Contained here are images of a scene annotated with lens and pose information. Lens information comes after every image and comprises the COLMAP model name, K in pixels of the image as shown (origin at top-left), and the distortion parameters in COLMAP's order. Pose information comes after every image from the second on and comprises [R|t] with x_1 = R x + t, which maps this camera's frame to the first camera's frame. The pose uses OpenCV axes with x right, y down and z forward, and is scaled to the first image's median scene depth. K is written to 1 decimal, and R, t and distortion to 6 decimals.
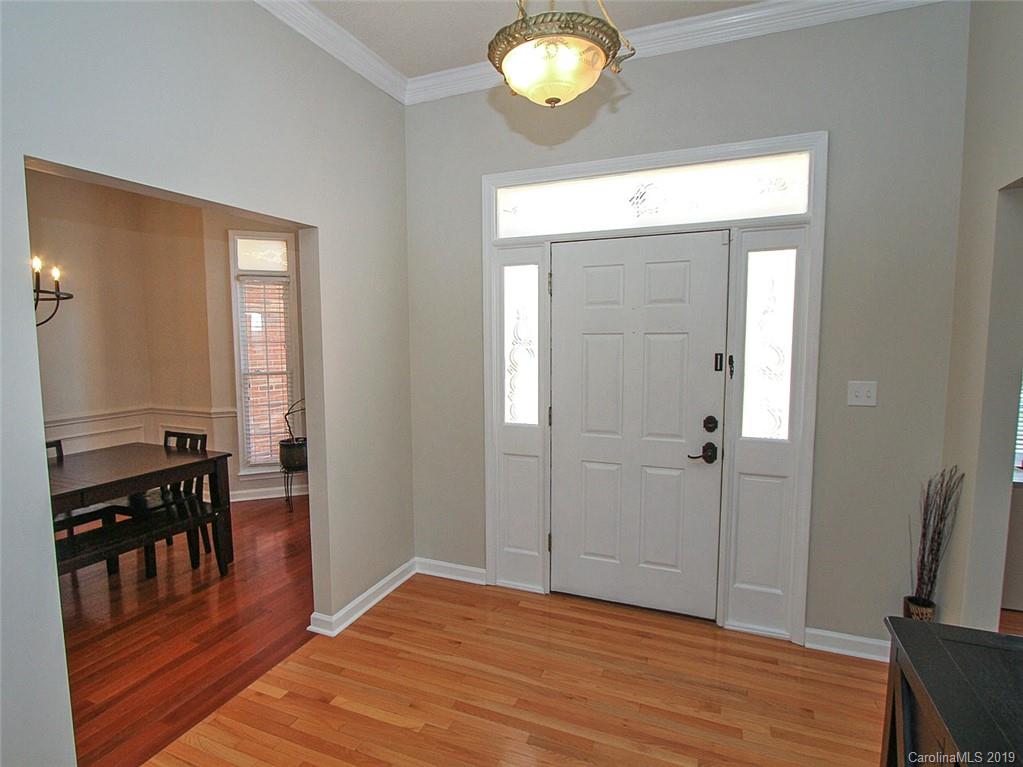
lens RADIAL K [[531.6, 0, 508.2], [0, 531.6, 397.6], [0, 0, 1]] dist [-0.020128, -0.001082]
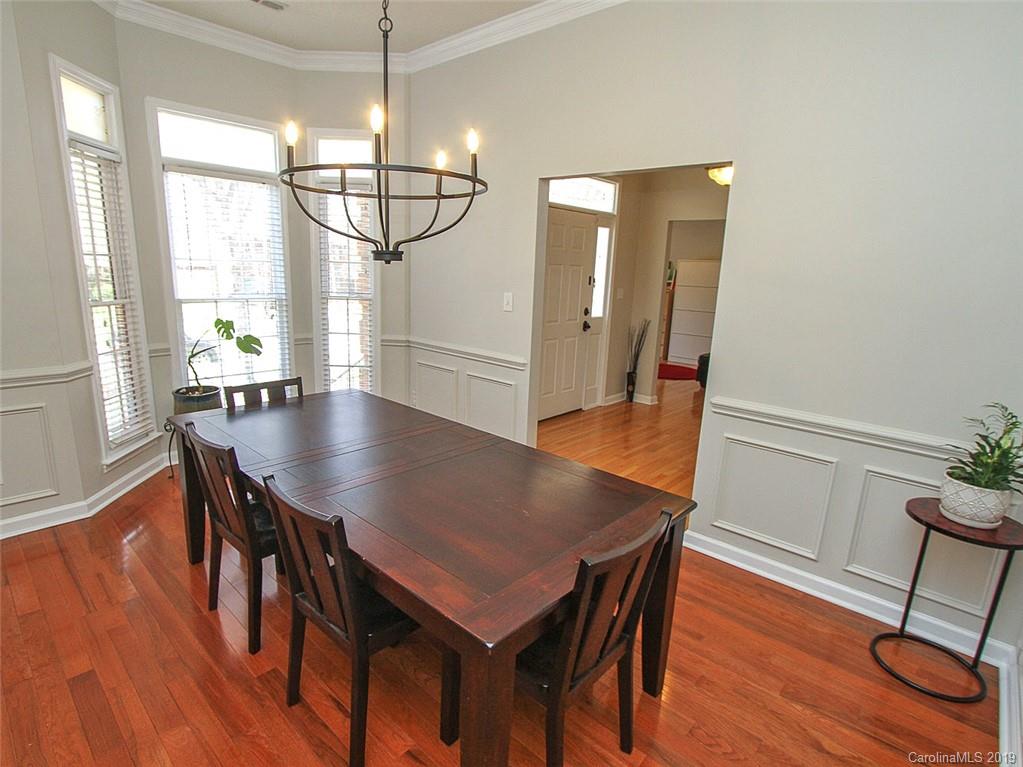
lens RADIAL K [[531.6, 0, 508.2], [0, 531.6, 397.6], [0, 0, 1]] dist [-0.020128, -0.001082]
pose [[0.338915, -0.209384, 0.917221, -1.656767], [0.065582, 0.977806, 0.198982, -0.052626], [-0.938528, -0.007285, 0.345125, 0.576543]]
